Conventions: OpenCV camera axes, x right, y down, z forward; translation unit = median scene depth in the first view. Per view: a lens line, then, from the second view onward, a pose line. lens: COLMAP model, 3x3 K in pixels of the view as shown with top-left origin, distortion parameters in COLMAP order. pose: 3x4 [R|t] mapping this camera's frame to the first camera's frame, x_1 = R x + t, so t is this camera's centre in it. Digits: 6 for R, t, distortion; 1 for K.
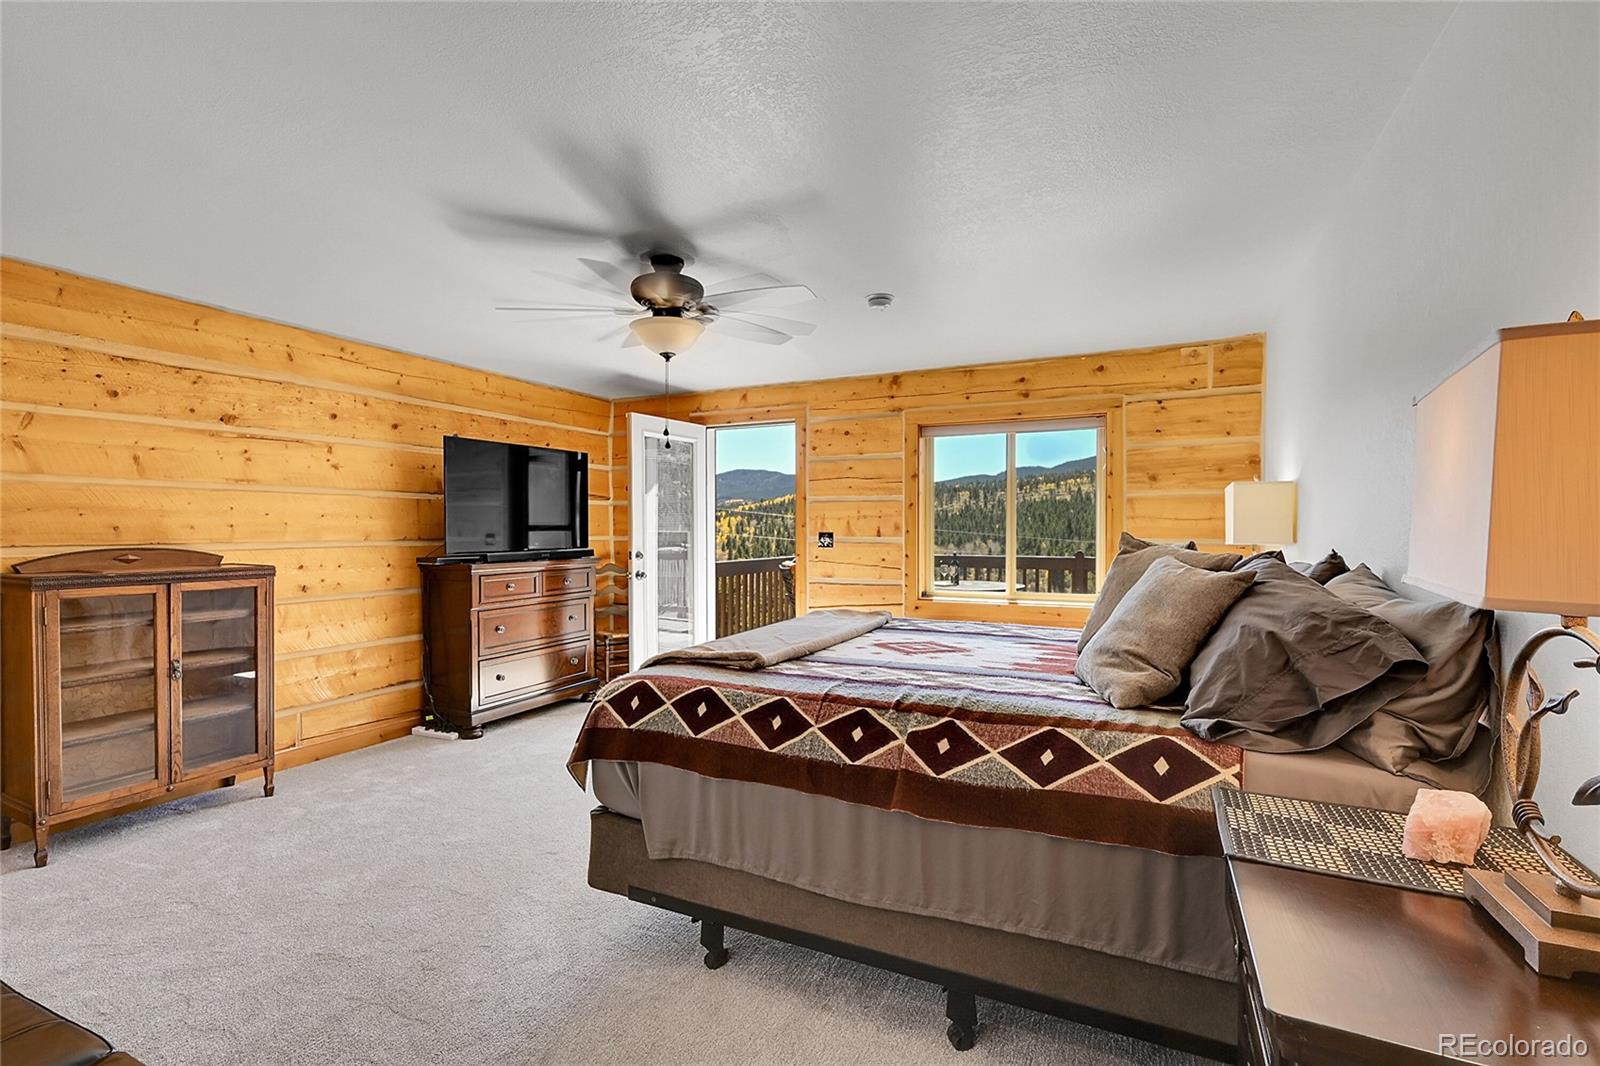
lens RADIAL K [[731.5, 0, 807.8], [0, 731.5, 533.6], [0, 0, 1]] dist [-0.004420, -0.000073]
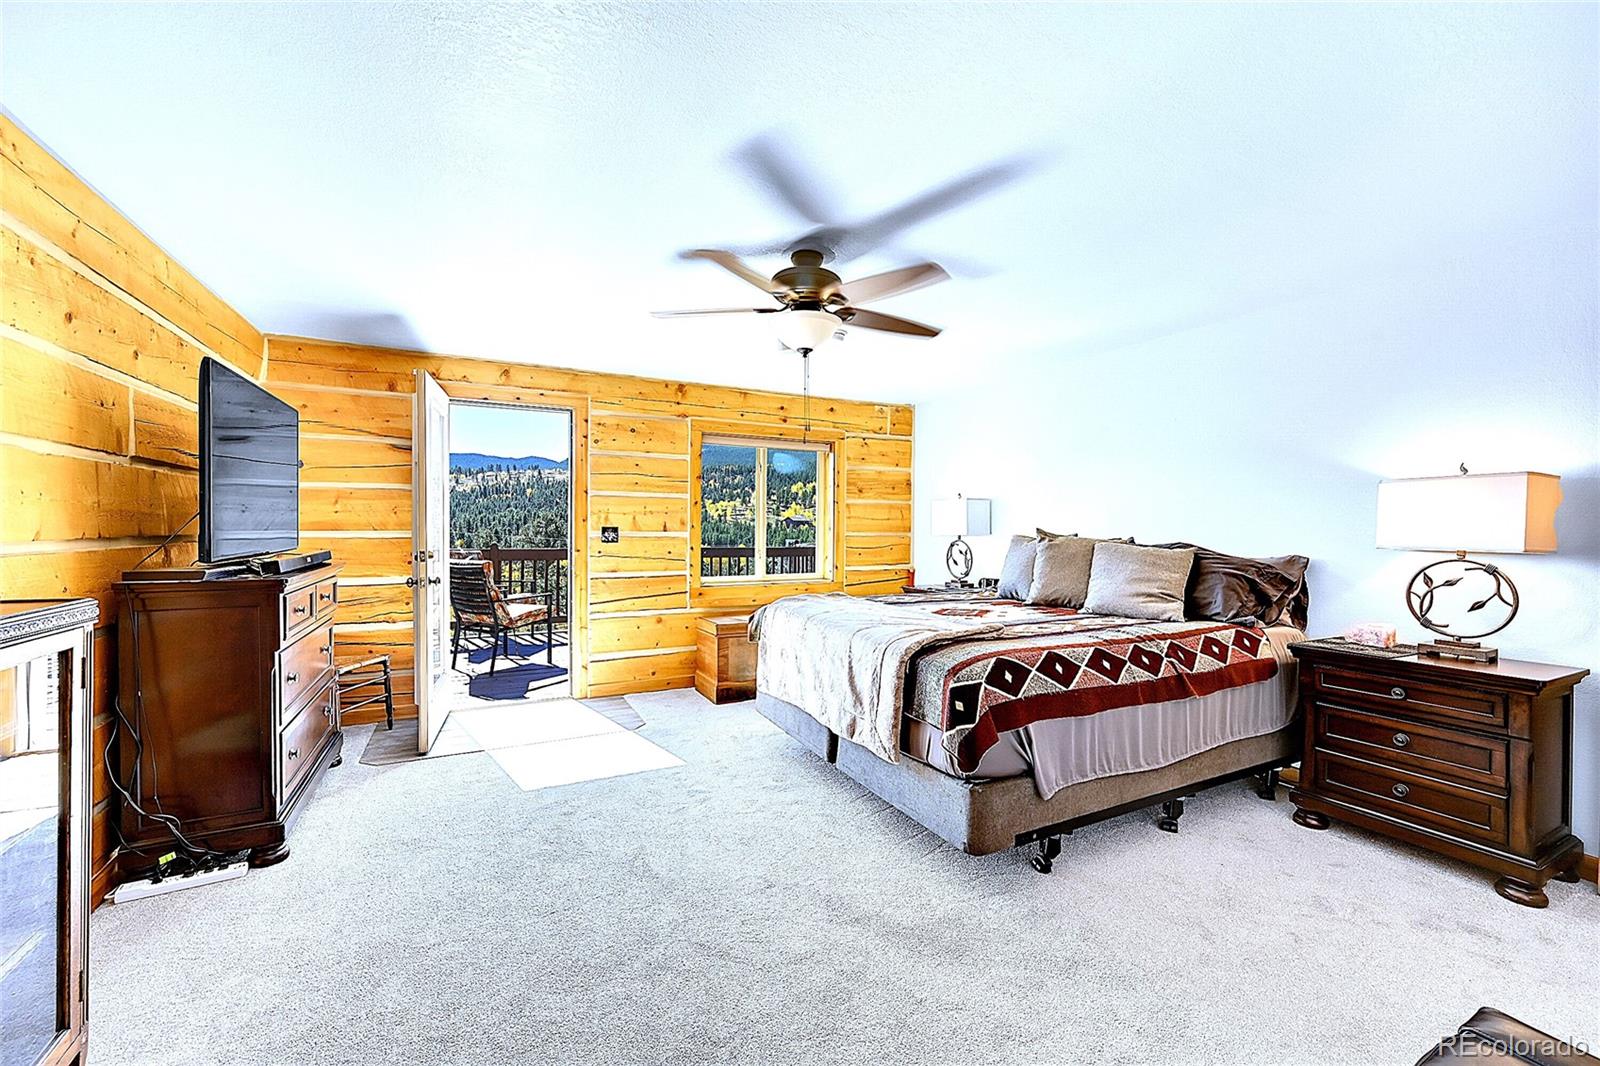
lens RADIAL K [[630.5, 0, 807.9], [0, 630.5, 532.8], [0, 0, 1]] dist [-0.001739, 0.000885]
pose [[0.608335, -0.003948, 0.793671, -0.542066], [-0.002369, 0.999974, 0.006790, -0.000442], [-0.793677, -0.006011, 0.608310, 0.290041]]
